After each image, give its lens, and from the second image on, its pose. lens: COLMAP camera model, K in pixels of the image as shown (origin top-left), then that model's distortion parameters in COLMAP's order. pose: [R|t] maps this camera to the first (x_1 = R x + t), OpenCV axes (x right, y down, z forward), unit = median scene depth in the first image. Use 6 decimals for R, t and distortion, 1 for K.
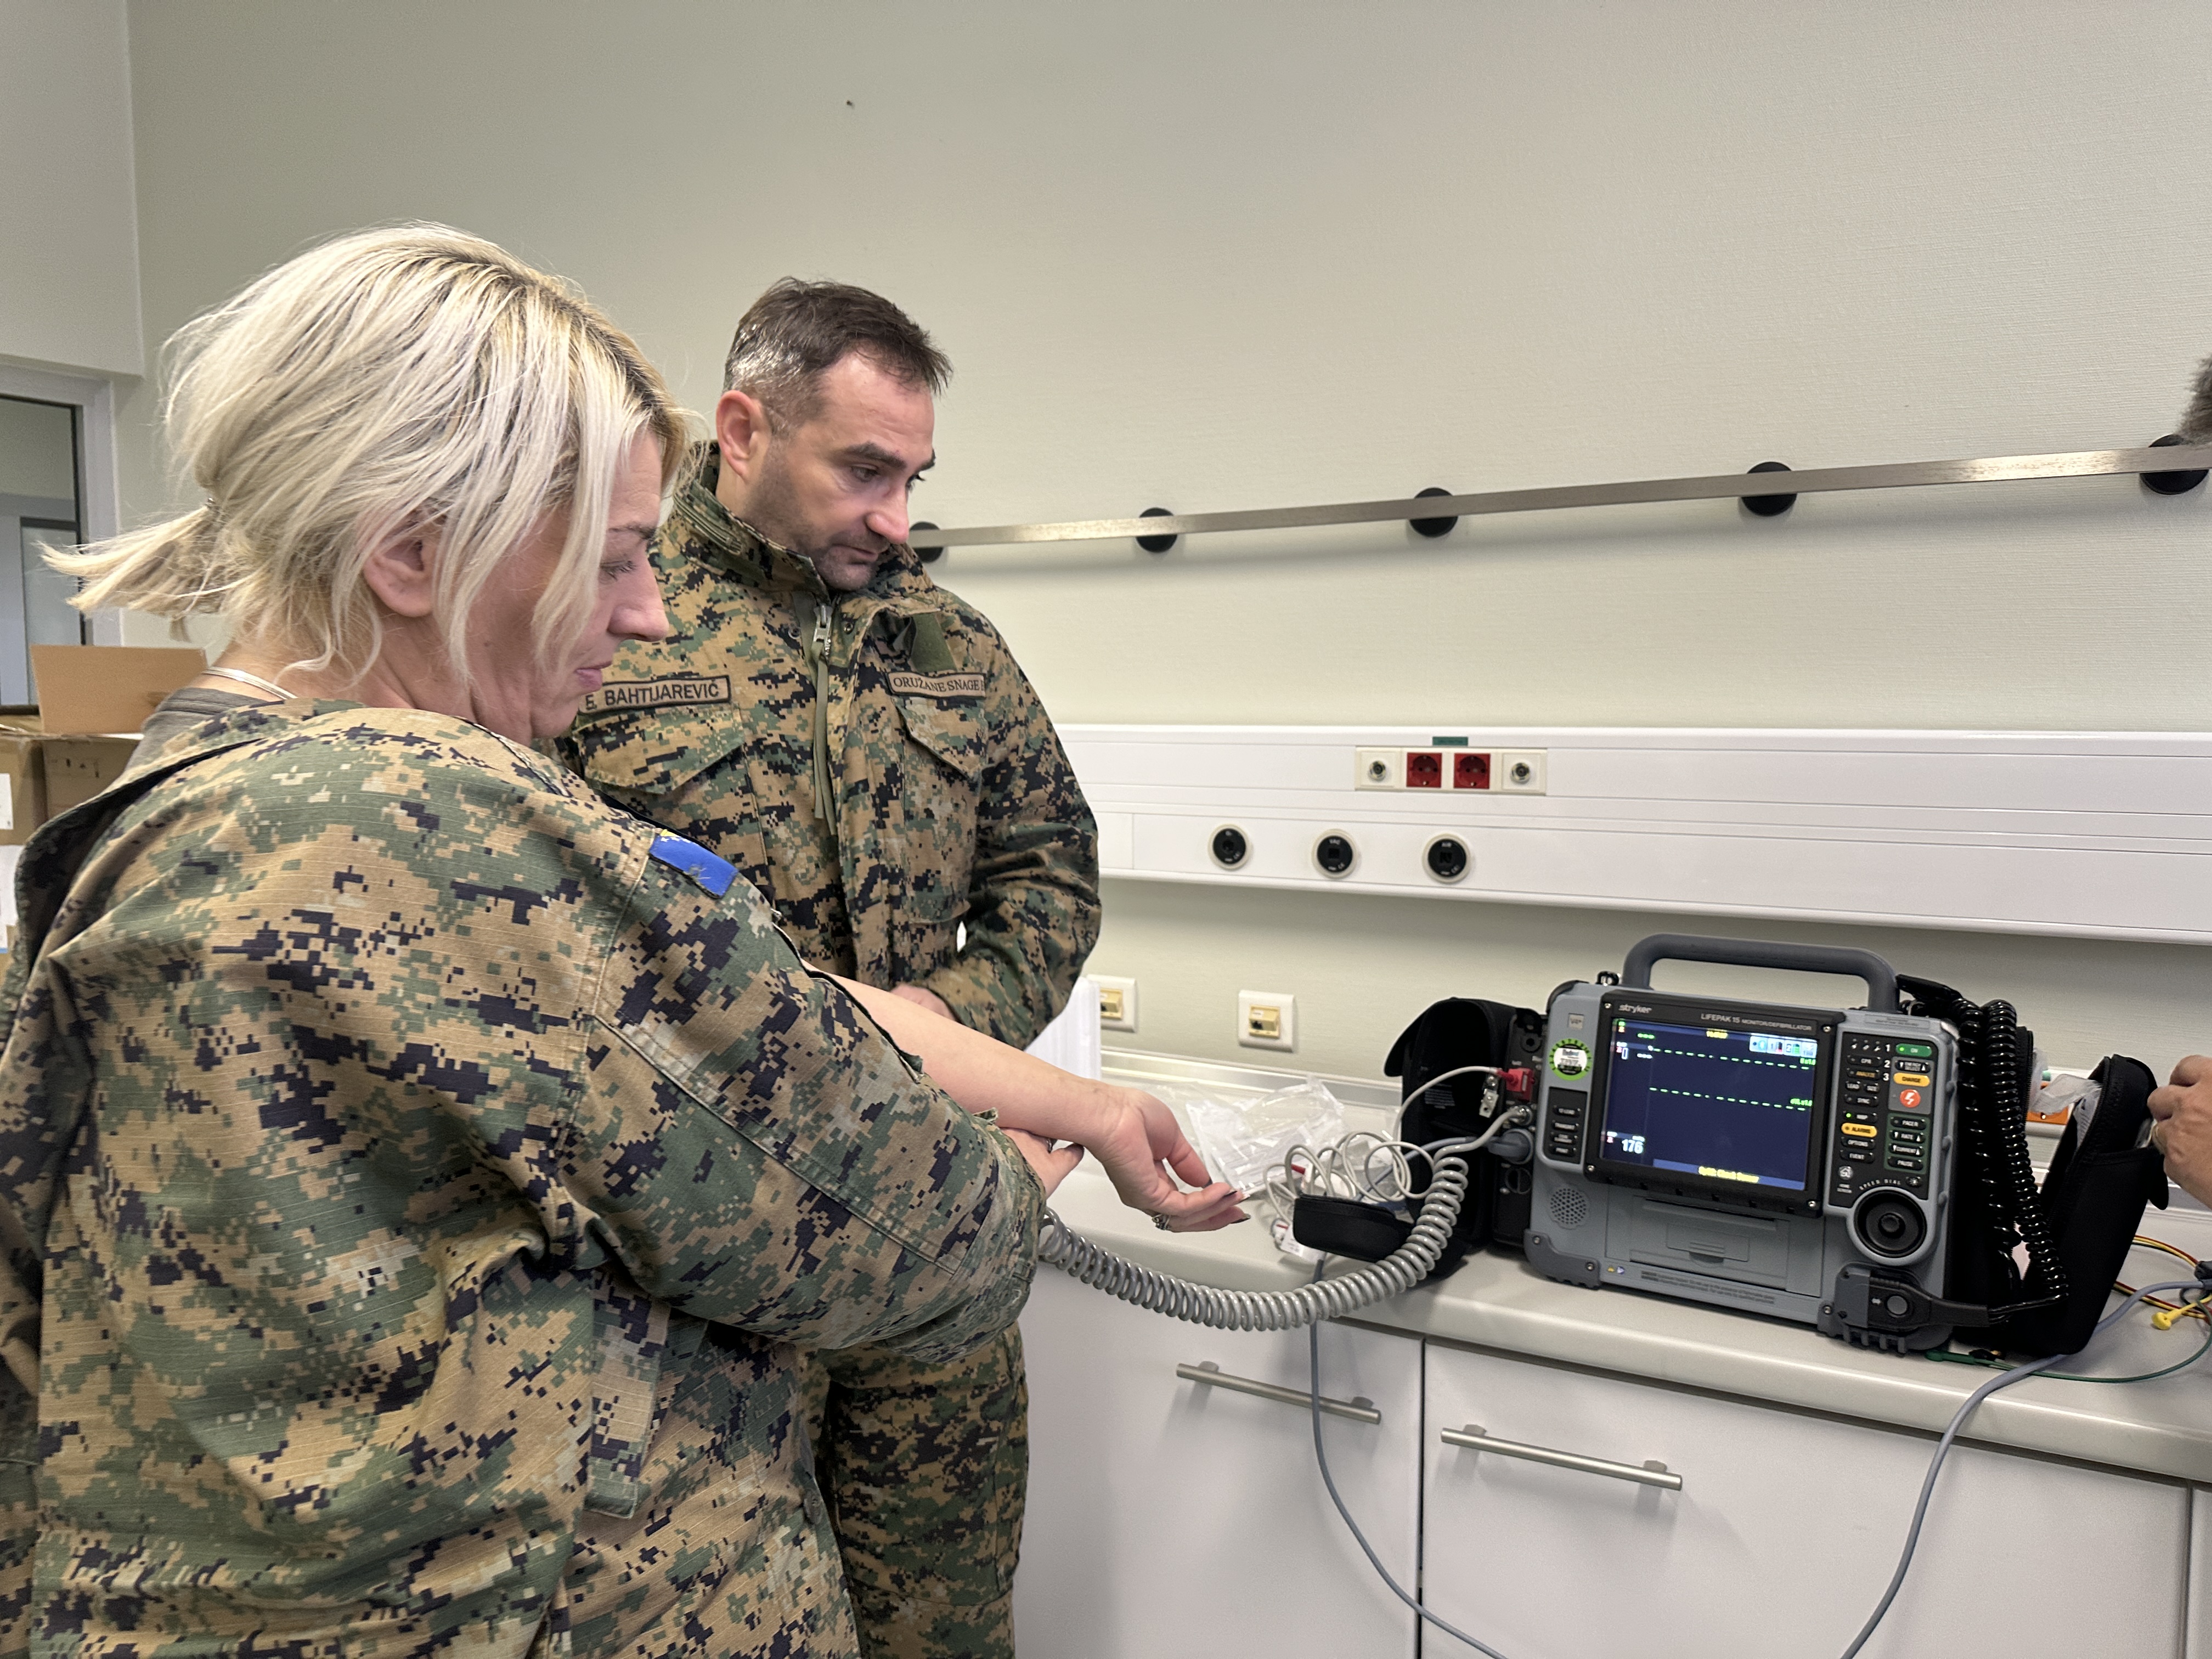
lens RADIAL K [[1566.5, 0, 1106.0], [0, 1566.5, 829.5], [0, 0, 1]] dist [0.010762, 0.001367]
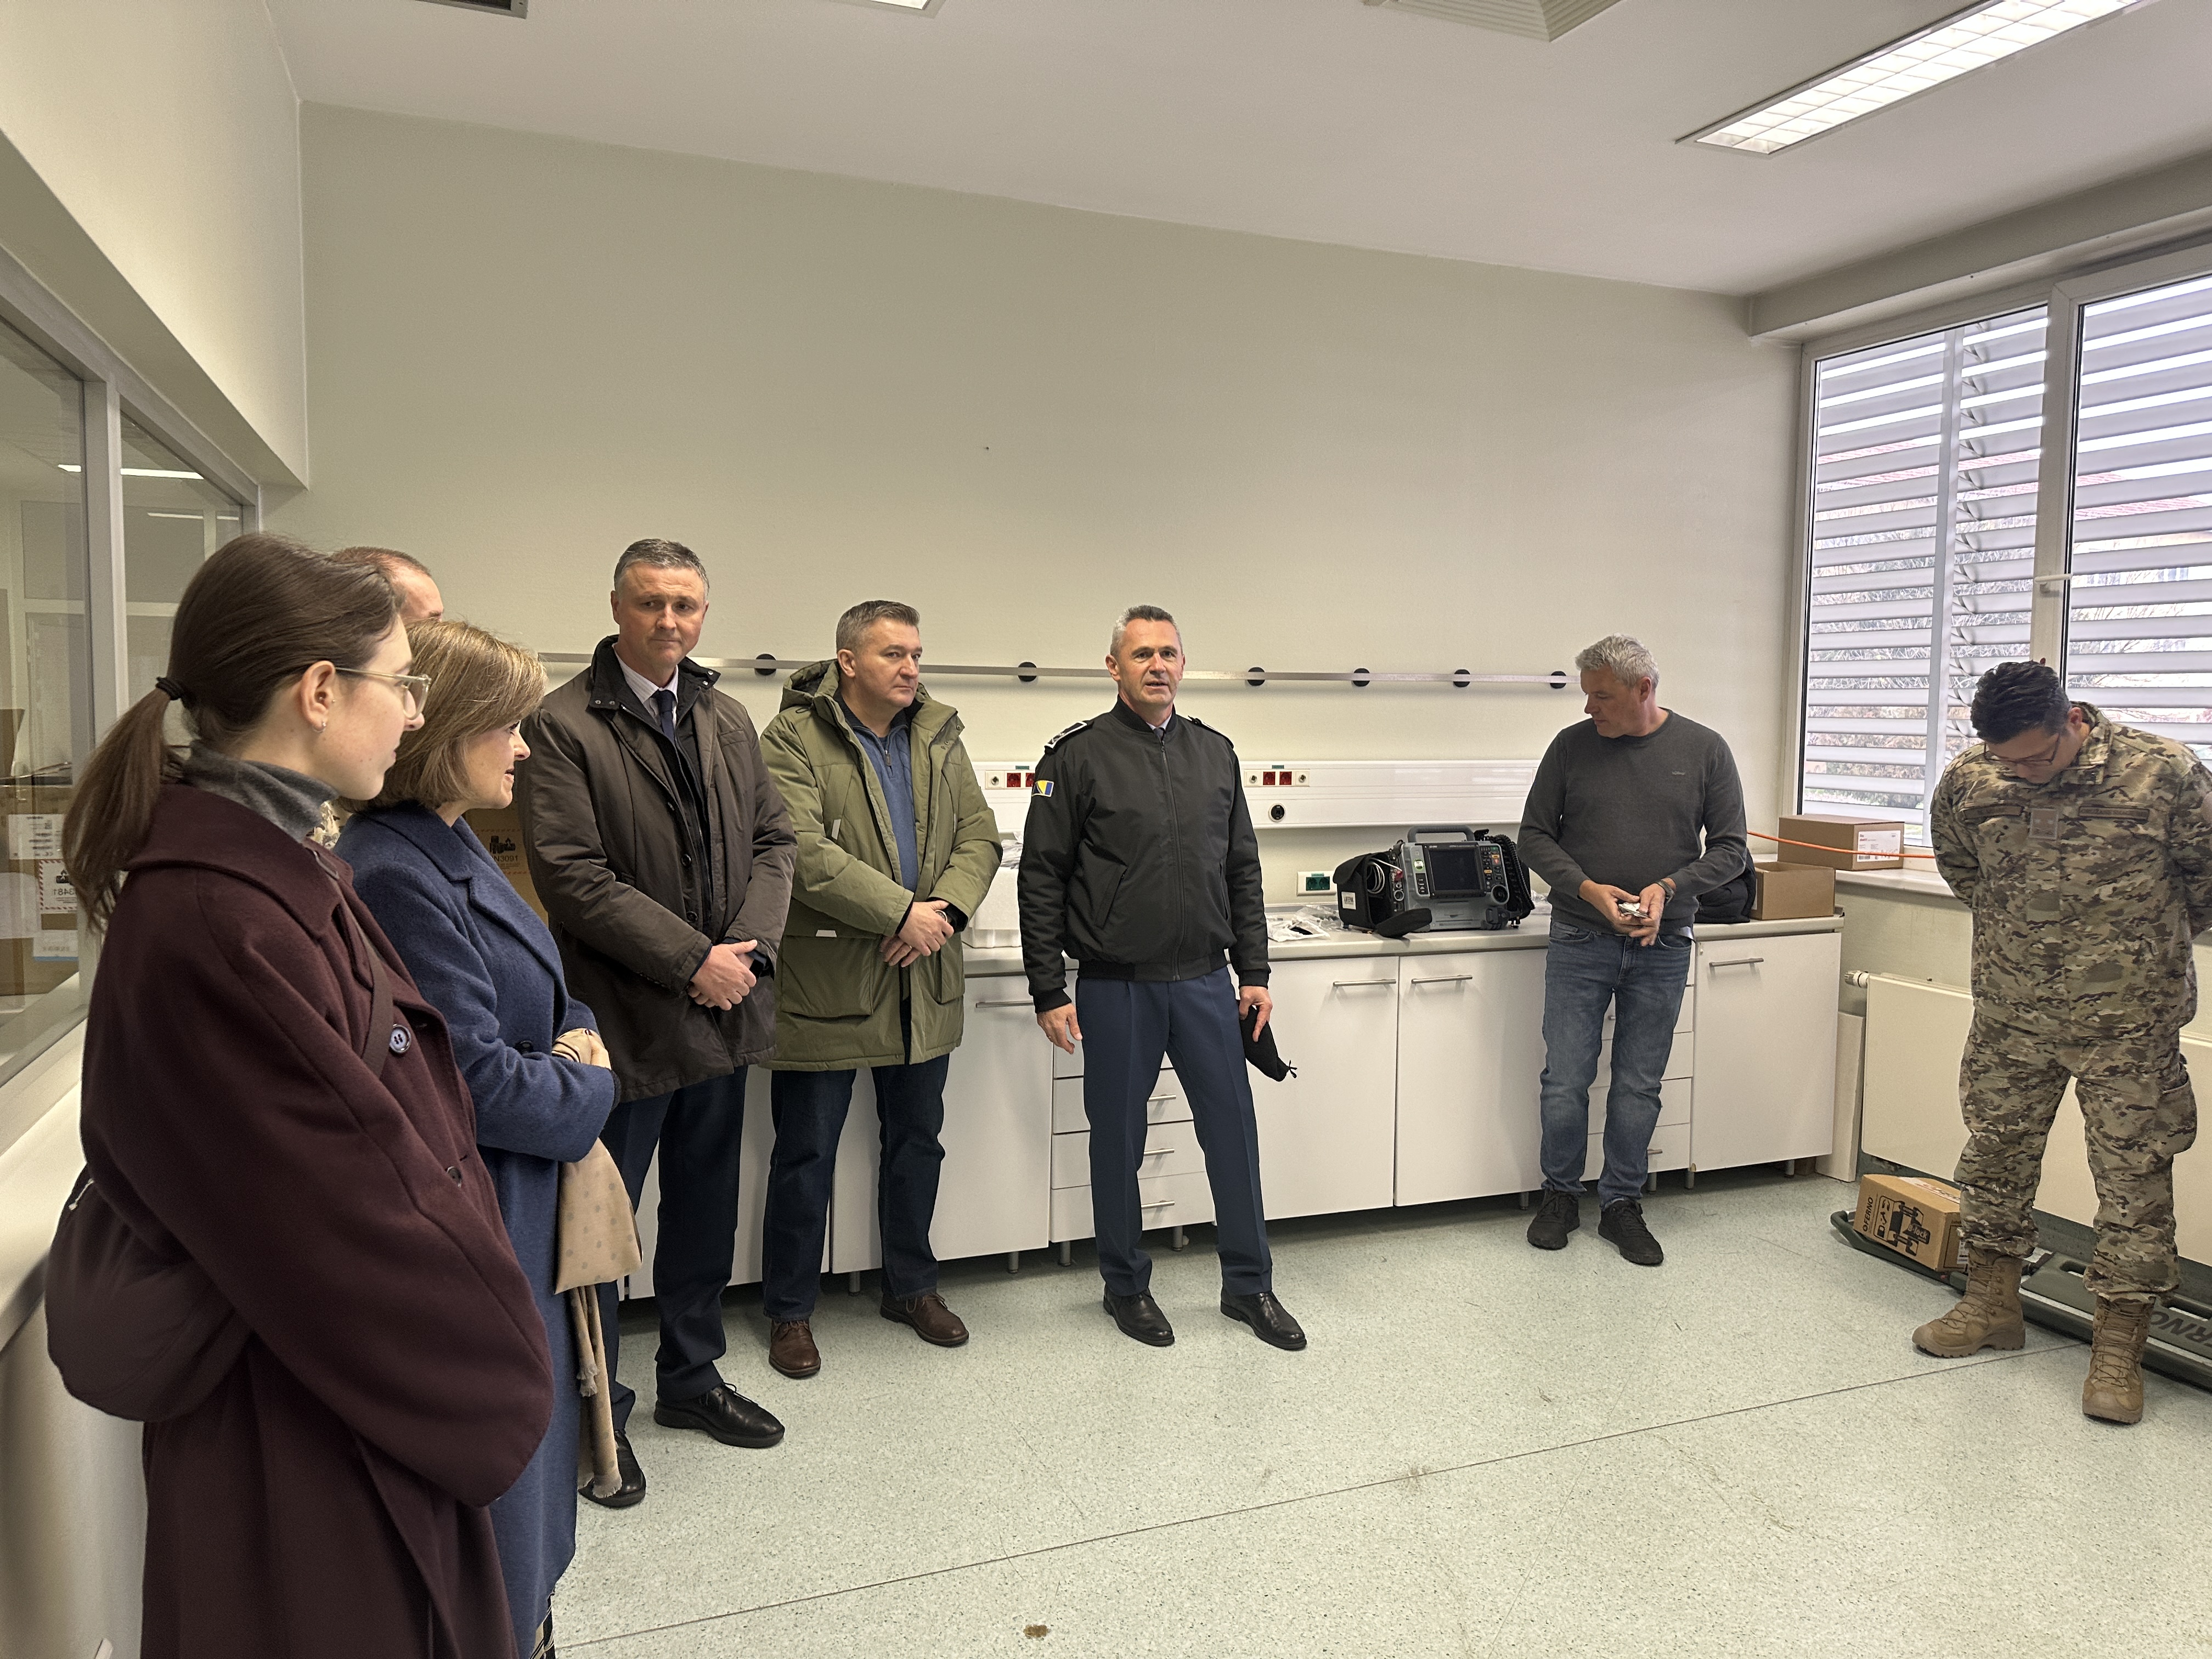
lens RADIAL K [[1566.5, 0, 1106.0], [0, 1566.5, 829.5], [0, 0, 1]] dist [0.010762, 0.001367]
pose [[0.663783, -0.051547, 0.746147, -1.904716], [0.057363, 0.998192, 0.017929, -0.015958], [-0.745722, 0.030900, 0.665540, -0.505859]]
